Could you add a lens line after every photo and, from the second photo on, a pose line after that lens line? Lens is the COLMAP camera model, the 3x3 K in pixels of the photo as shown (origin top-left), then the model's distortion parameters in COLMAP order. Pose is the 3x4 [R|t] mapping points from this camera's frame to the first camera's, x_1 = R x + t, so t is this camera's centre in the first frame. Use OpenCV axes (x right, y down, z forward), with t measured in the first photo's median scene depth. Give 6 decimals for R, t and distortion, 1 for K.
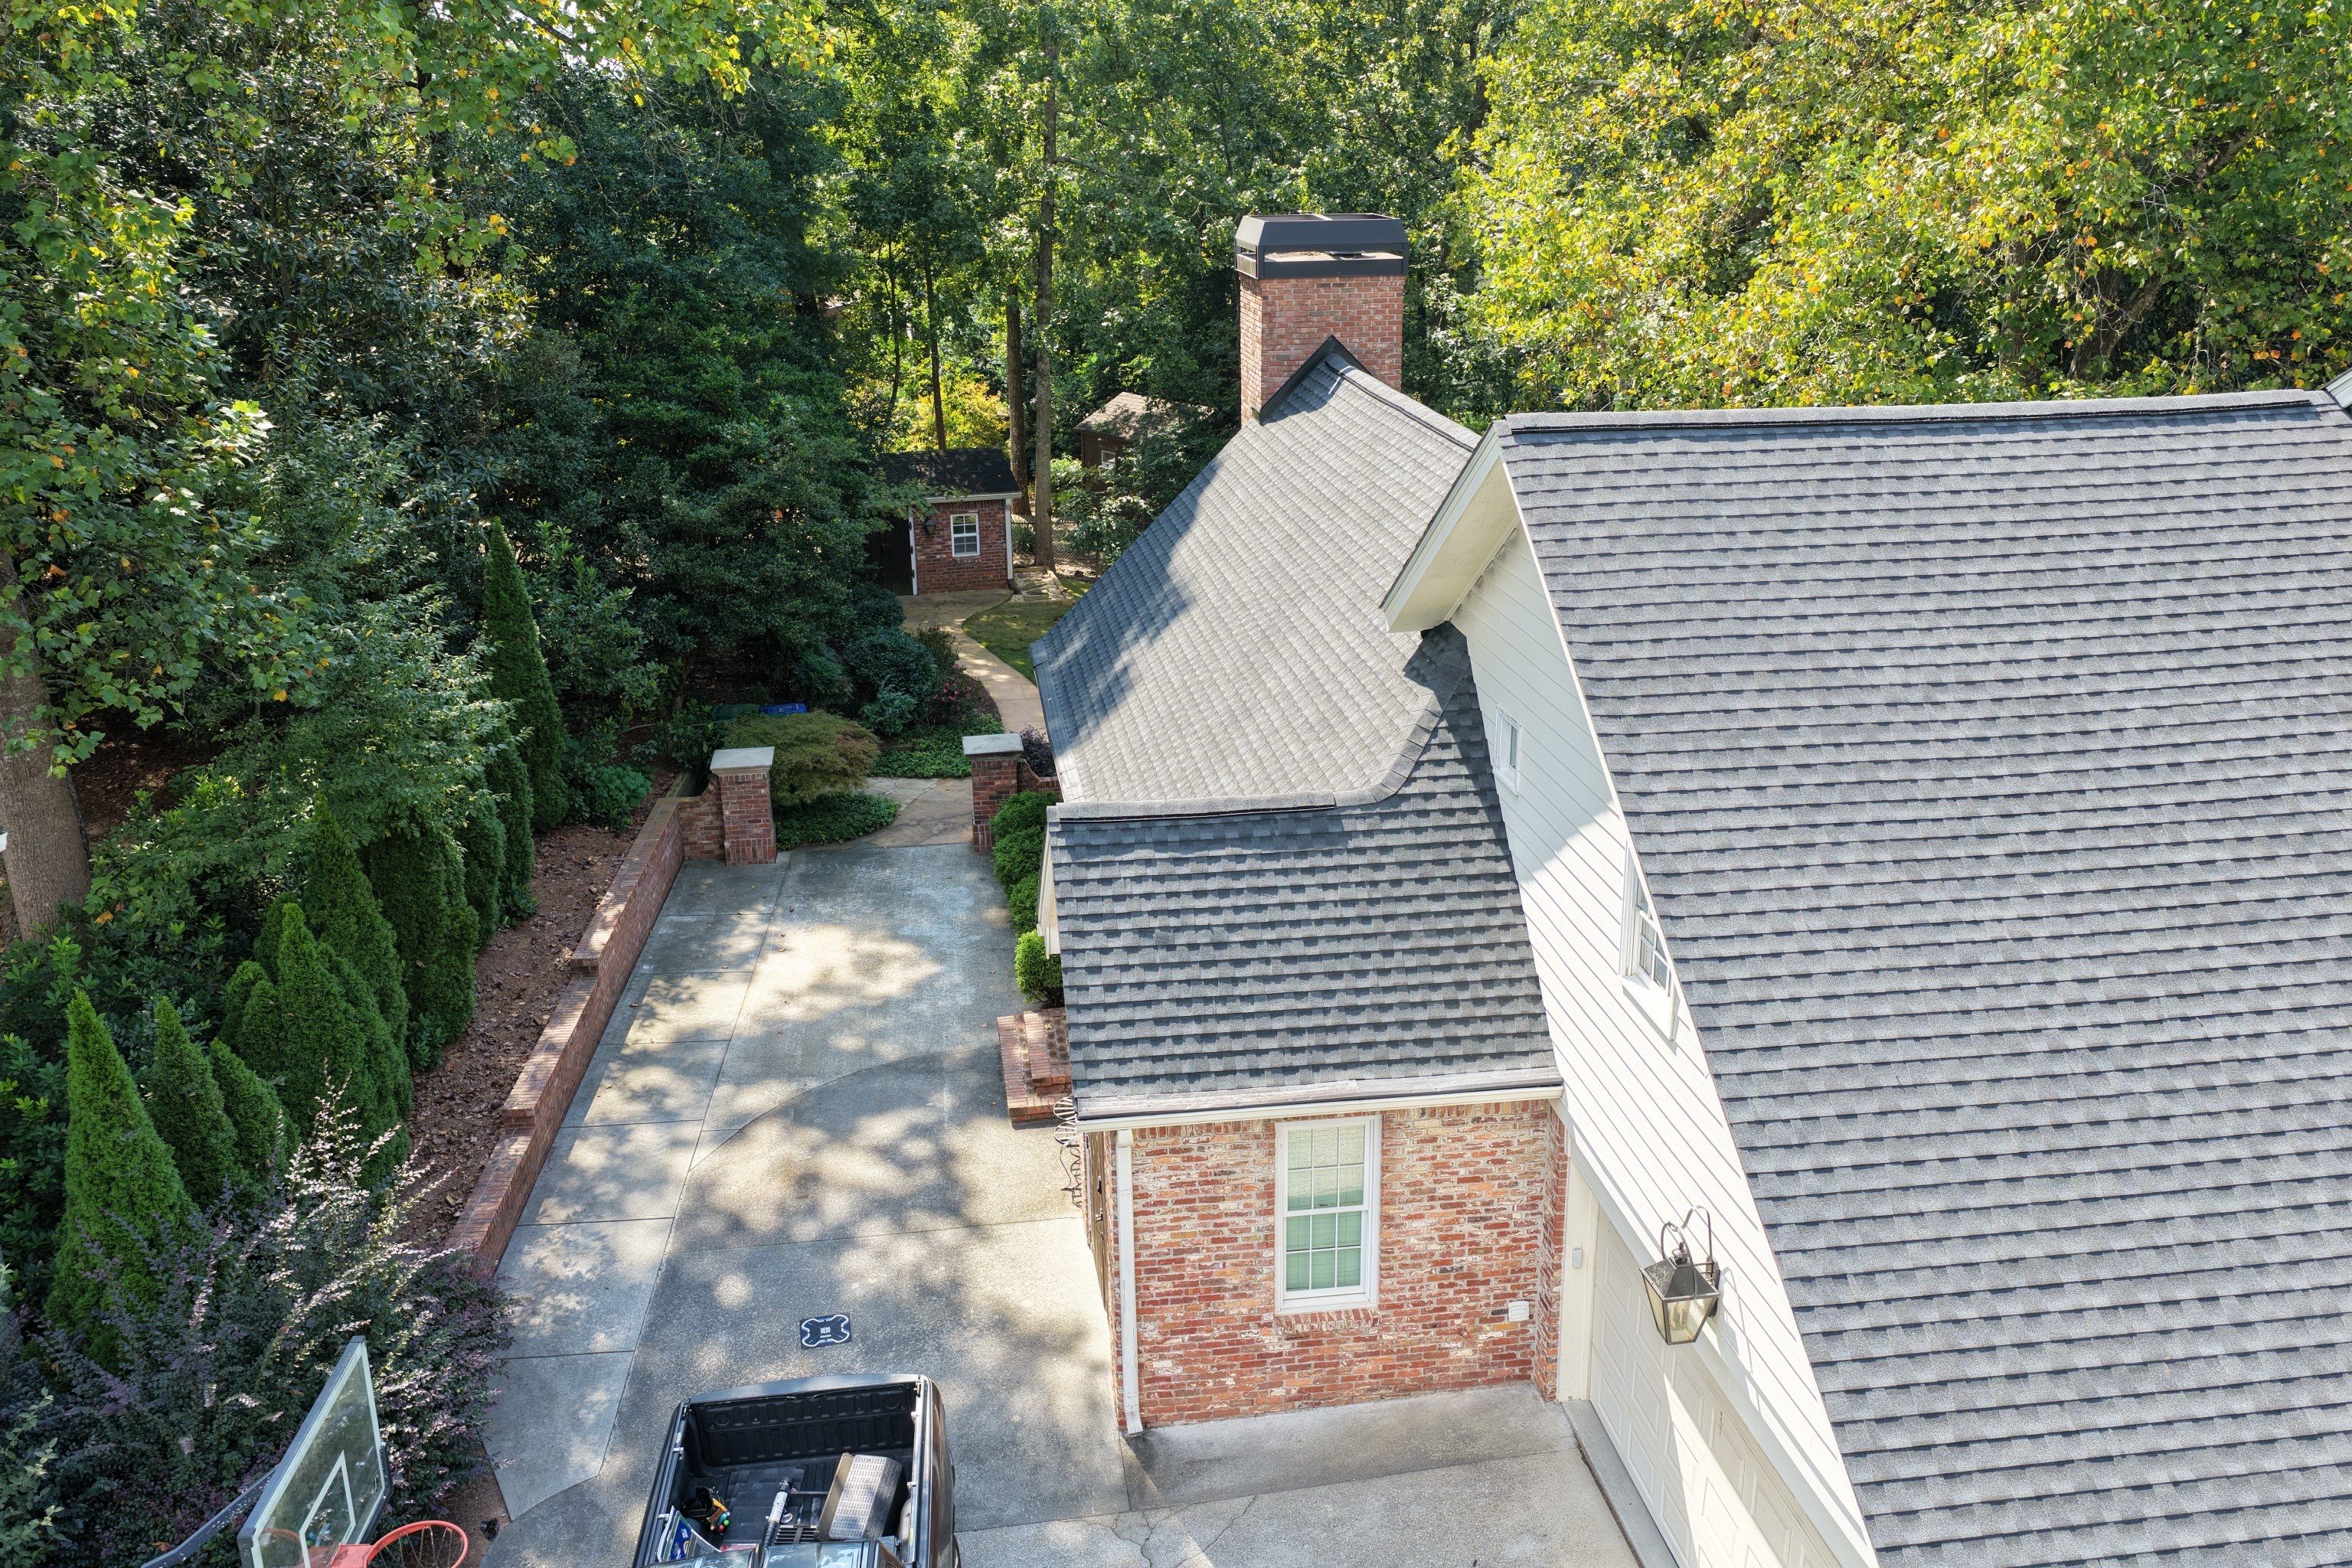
lens RADIAL K [[1961.3, 0, 1176.0], [0, 1961.3, 784.0], [0, 0, 1]] dist [-0.000417, -0.001174]
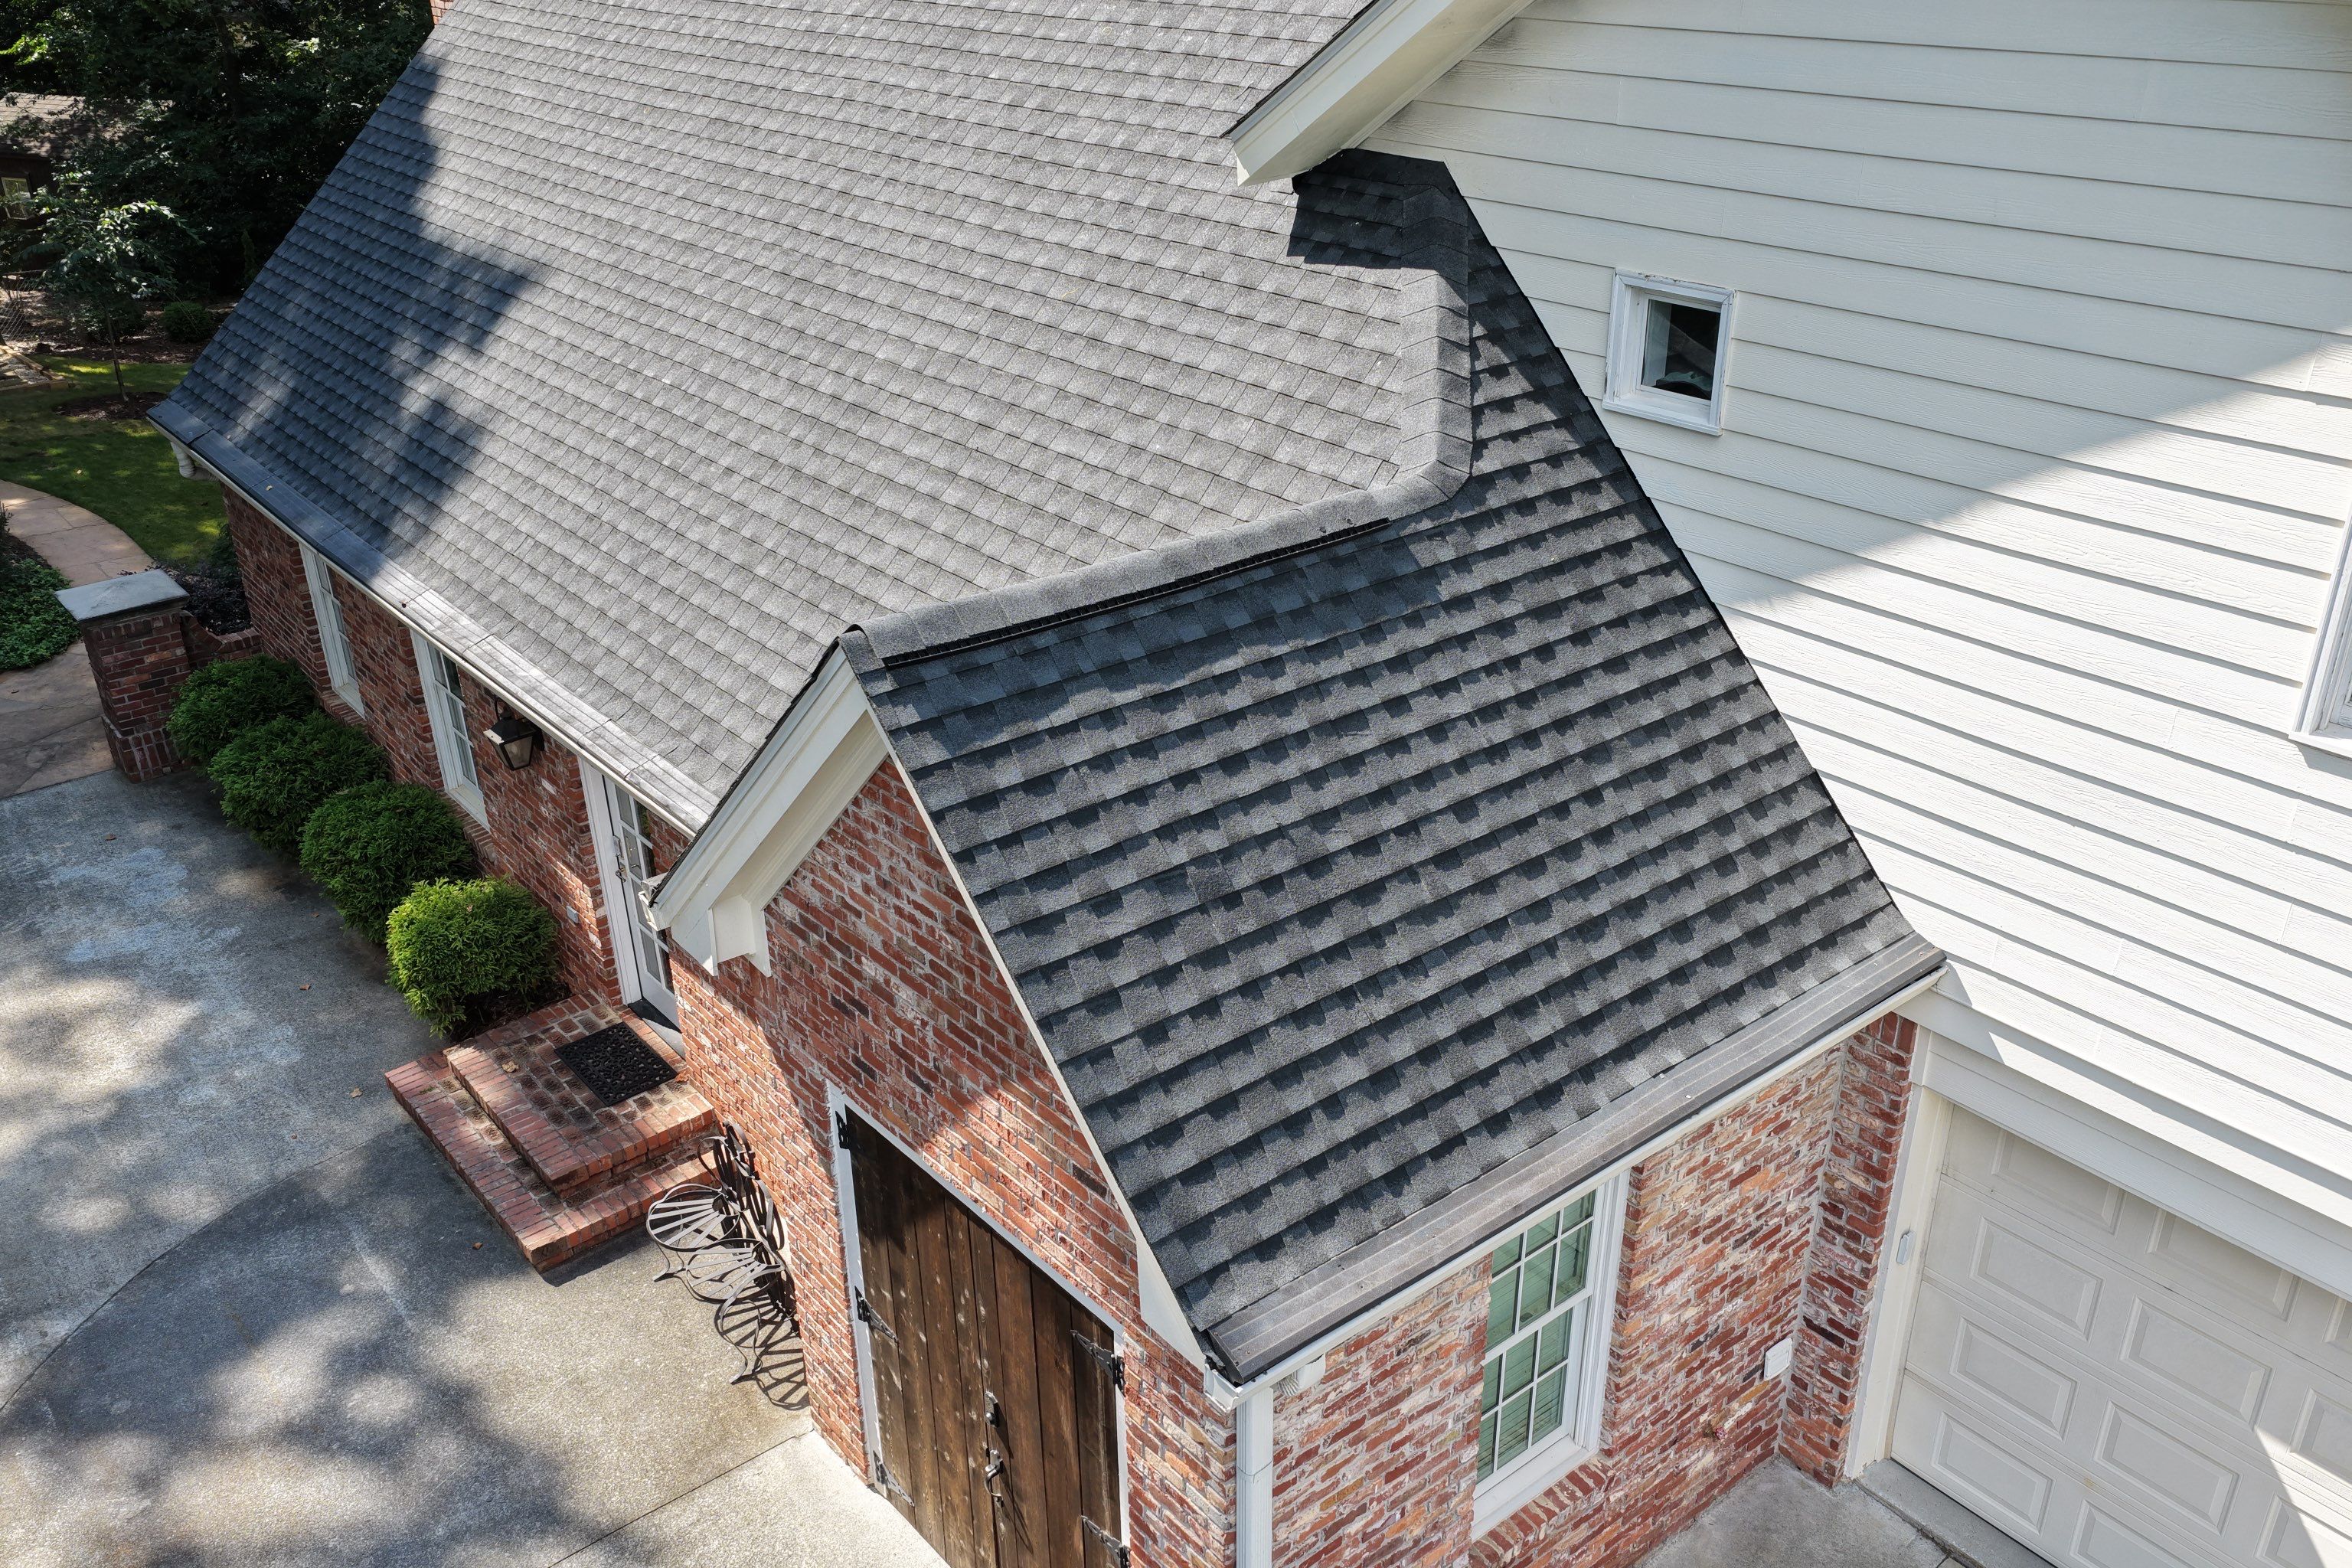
lens RADIAL K [[1949.0, 0, 1176.0], [0, 1949.0, 784.0], [0, 0, 1]] dist [0.010164, 0.009639]
pose [[0.852118, -0.227524, 0.471304, -0.203997], [0.170595, 0.972122, 0.160859, -0.011664], [-0.494764, -0.056669, 0.867178, 0.626566]]
